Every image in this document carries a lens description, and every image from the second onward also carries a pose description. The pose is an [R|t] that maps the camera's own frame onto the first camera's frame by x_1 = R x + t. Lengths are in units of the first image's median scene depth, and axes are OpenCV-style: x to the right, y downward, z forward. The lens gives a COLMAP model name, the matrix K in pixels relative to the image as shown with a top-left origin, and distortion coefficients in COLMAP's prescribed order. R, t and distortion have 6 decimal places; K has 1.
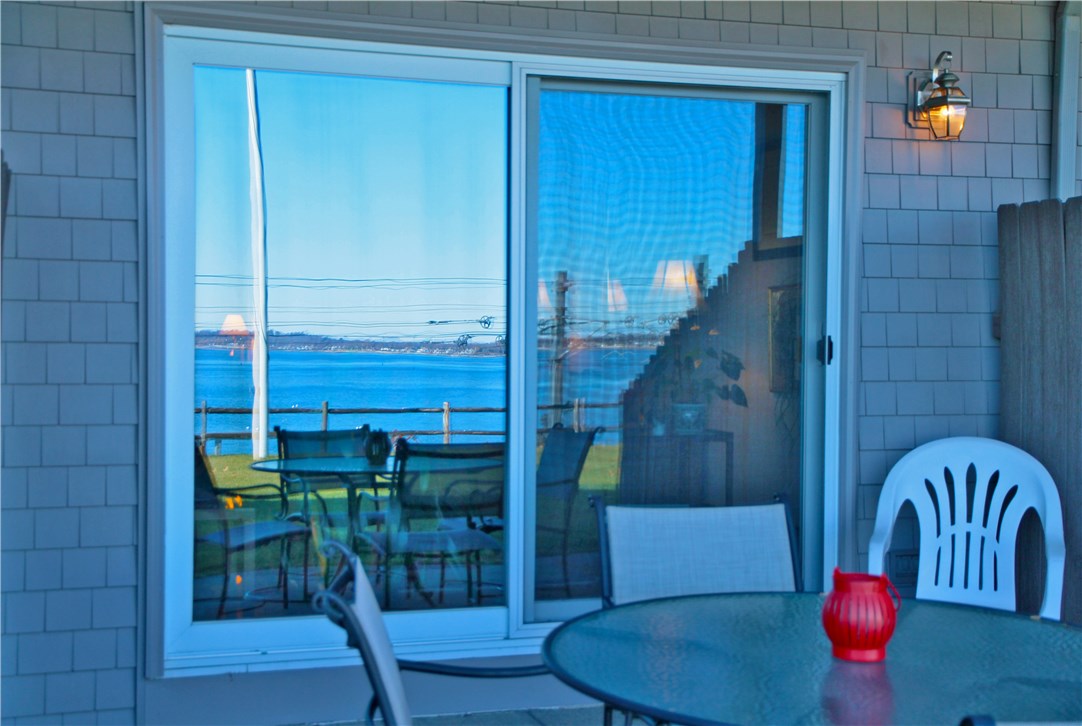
lens RADIAL K [[1642.5, 0, 541.7], [0, 1642.5, 380.5], [0, 0, 1]] dist [0.173056, 0.004820]
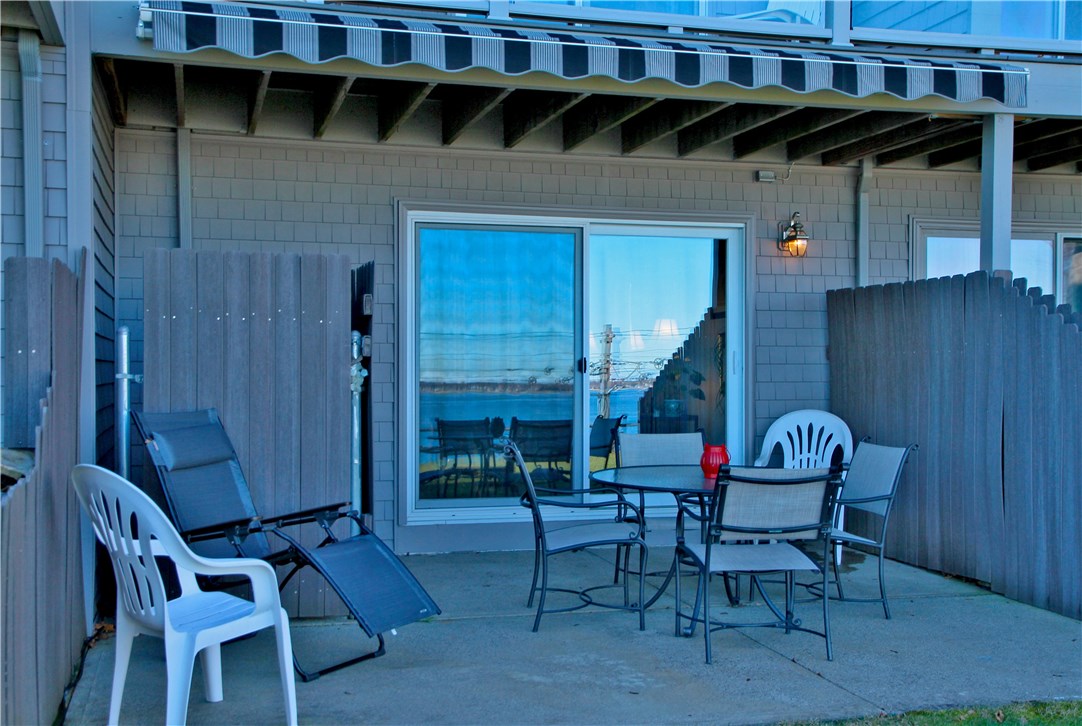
lens RADIAL K [[1294.5, 0, 541.0], [0, 1294.5, 363.0], [0, 0, 1]] dist [0.064003, 0.014260]
pose [[0.999105, -0.007783, -0.041585, 0.006159], [0.006193, 0.999250, -0.038224, 0.034080], [0.041851, 0.037932, 0.998404, -0.507984]]
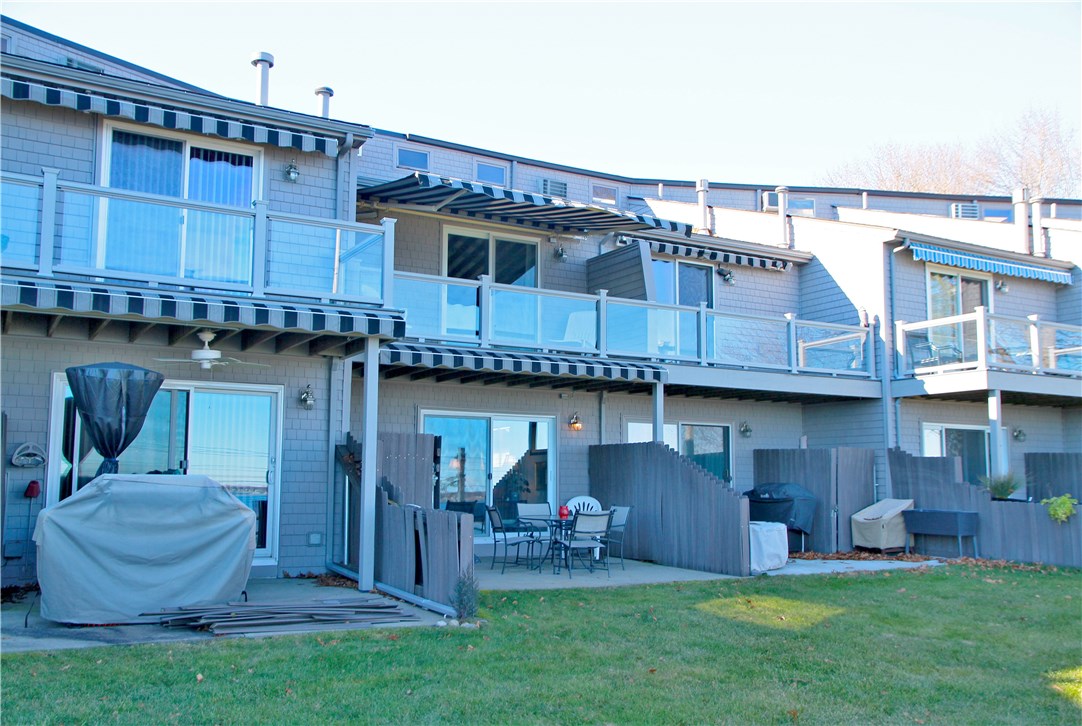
lens RADIAL K [[910.0, 0, 541.0], [0, 910.0, 363.0], [0, 0, 1]] dist [0.007870, 0.000672]
pose [[0.982909, 0.022803, 0.182674, -0.312017], [0.006911, 0.987029, -0.160394, 0.070736], [-0.183962, 0.158915, 0.970002, -1.415099]]
